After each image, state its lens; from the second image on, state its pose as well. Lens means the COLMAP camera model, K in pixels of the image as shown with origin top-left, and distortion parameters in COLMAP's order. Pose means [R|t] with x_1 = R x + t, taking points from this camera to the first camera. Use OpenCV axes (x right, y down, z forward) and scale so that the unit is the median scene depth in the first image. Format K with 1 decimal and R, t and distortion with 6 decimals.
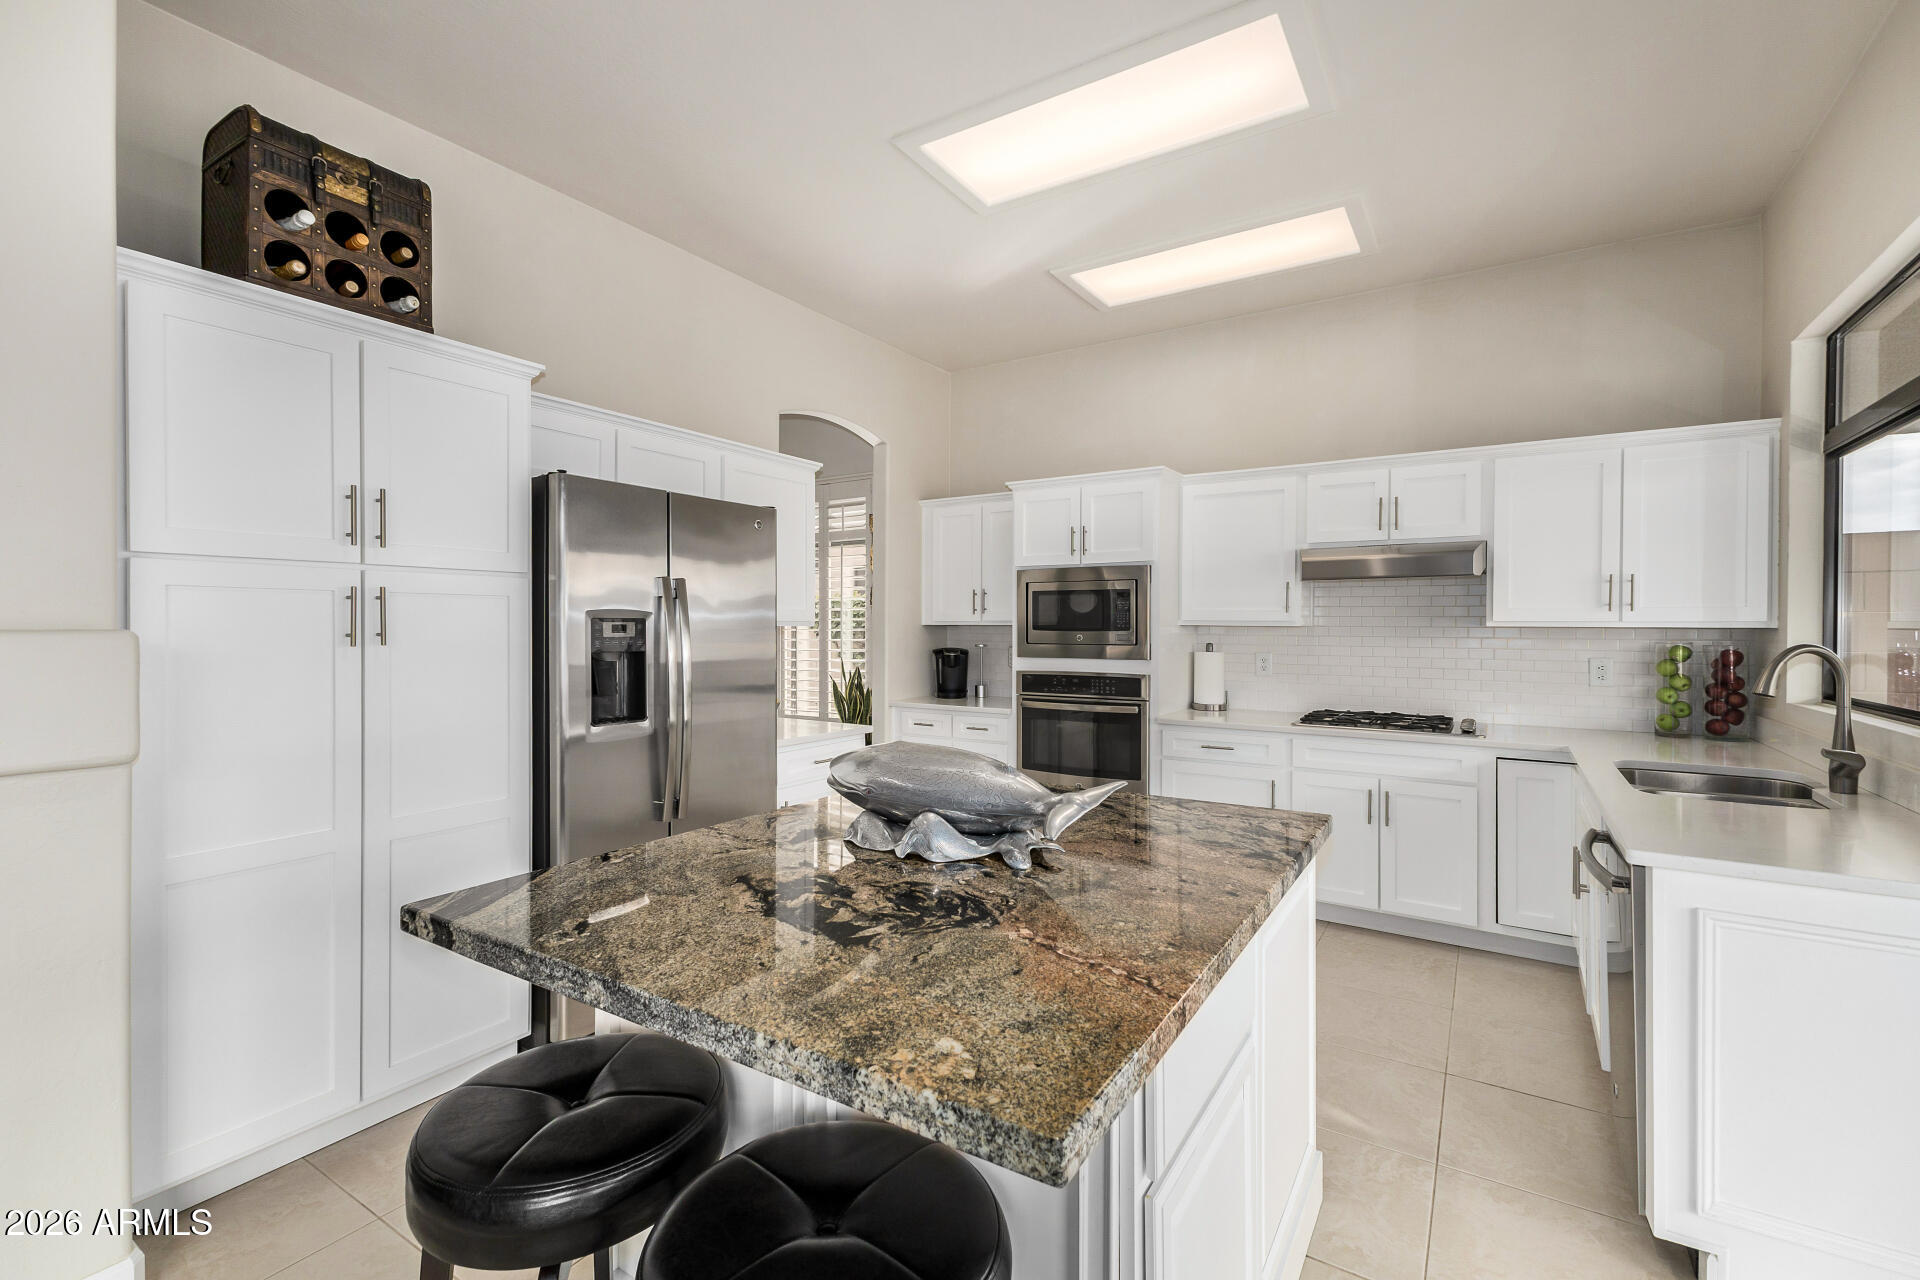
lens RADIAL K [[838.1, 0, 948.7], [0, 838.1, 626.9], [0, 0, 1]] dist [0.012257, -0.001878]
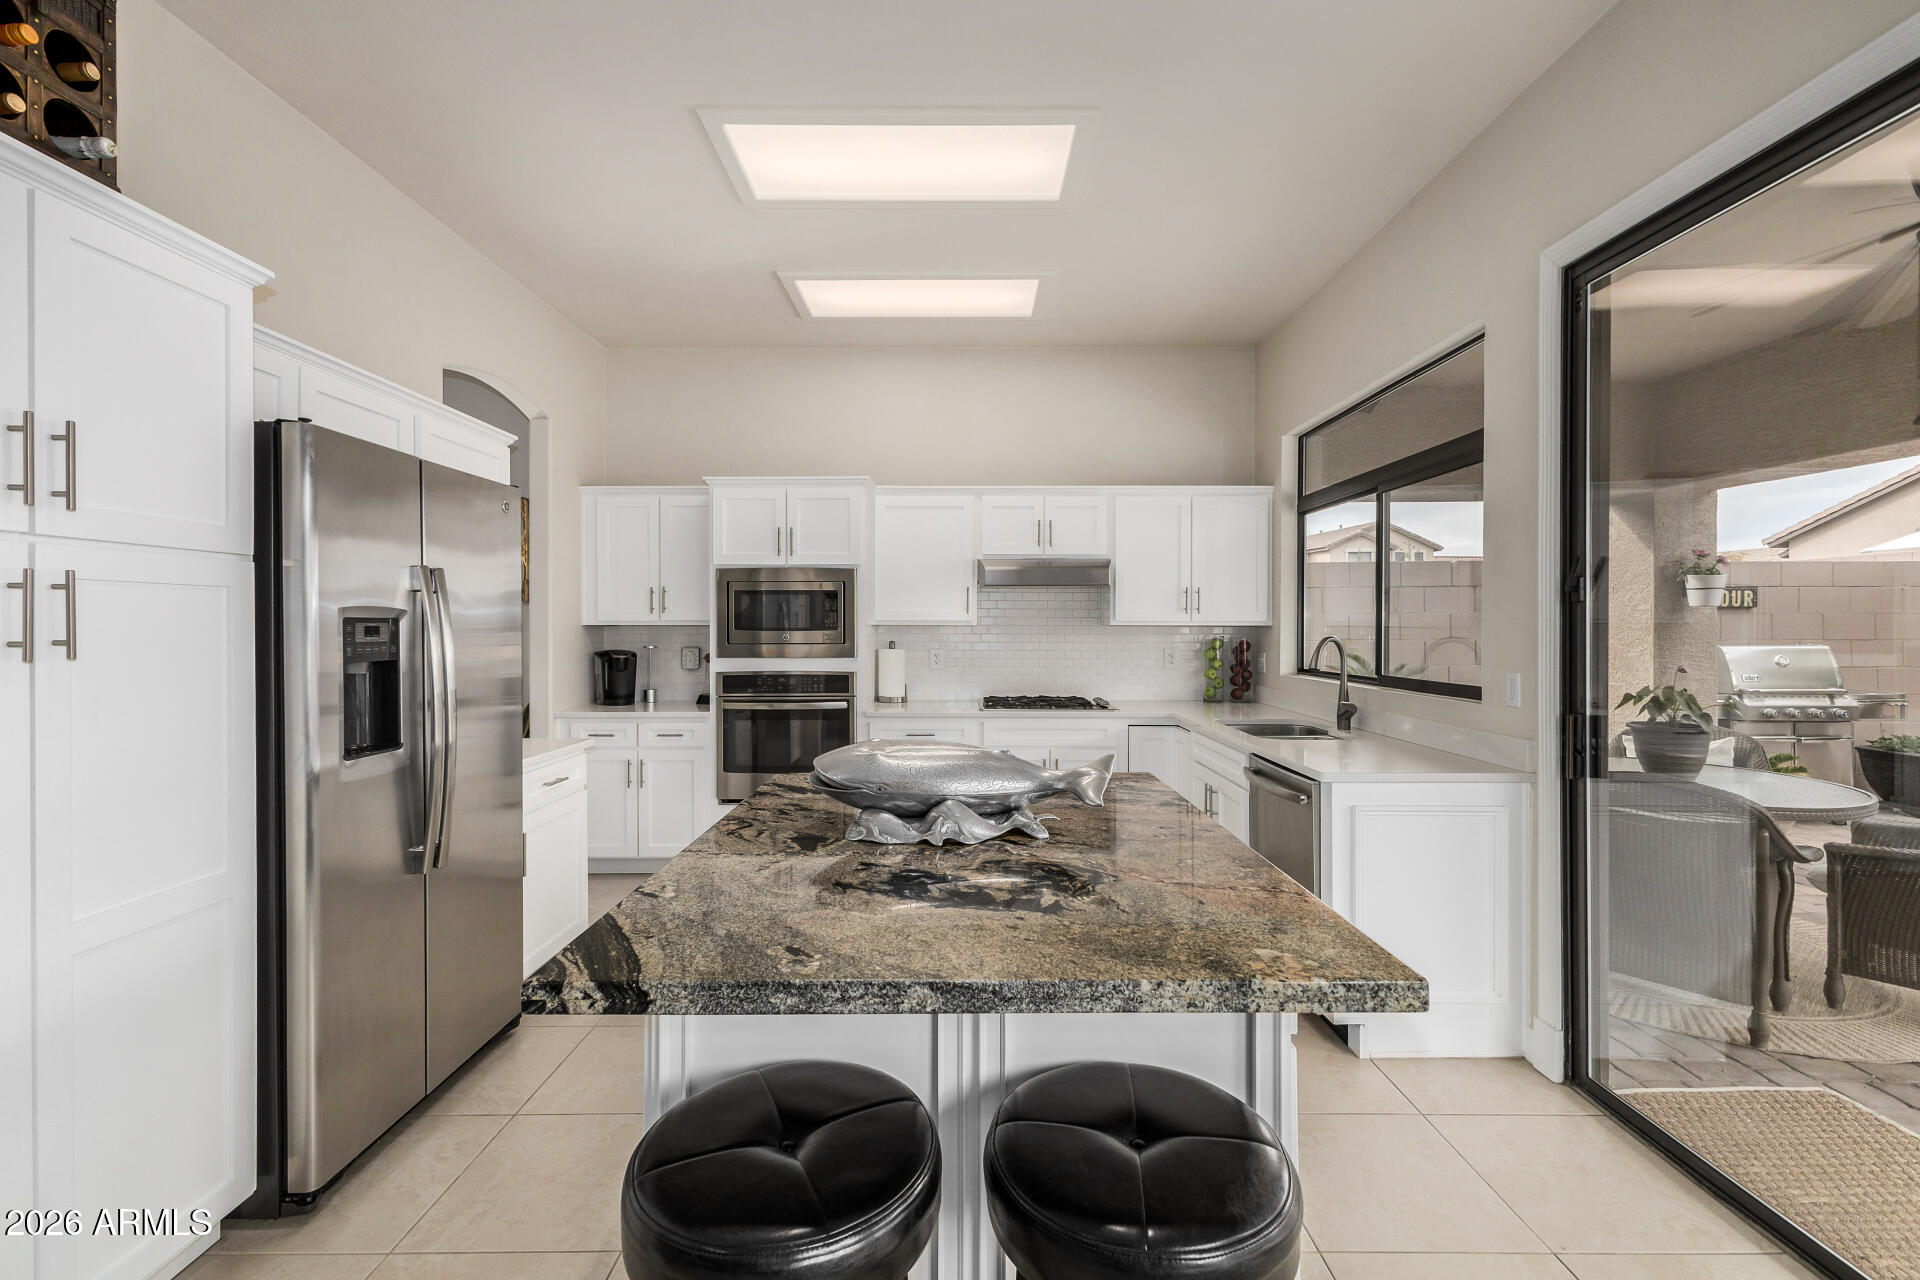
lens RADIAL K [[838.1, 0, 962.8], [0, 838.1, 621.4], [0, 0, 1]] dist [0.012257, -0.001878]
pose [[0.842095, -0.000840, 0.539329, -0.335653], [0.003755, 0.999984, -0.004305, -0.001569], [-0.539316, 0.005650, 0.842084, 0.050667]]
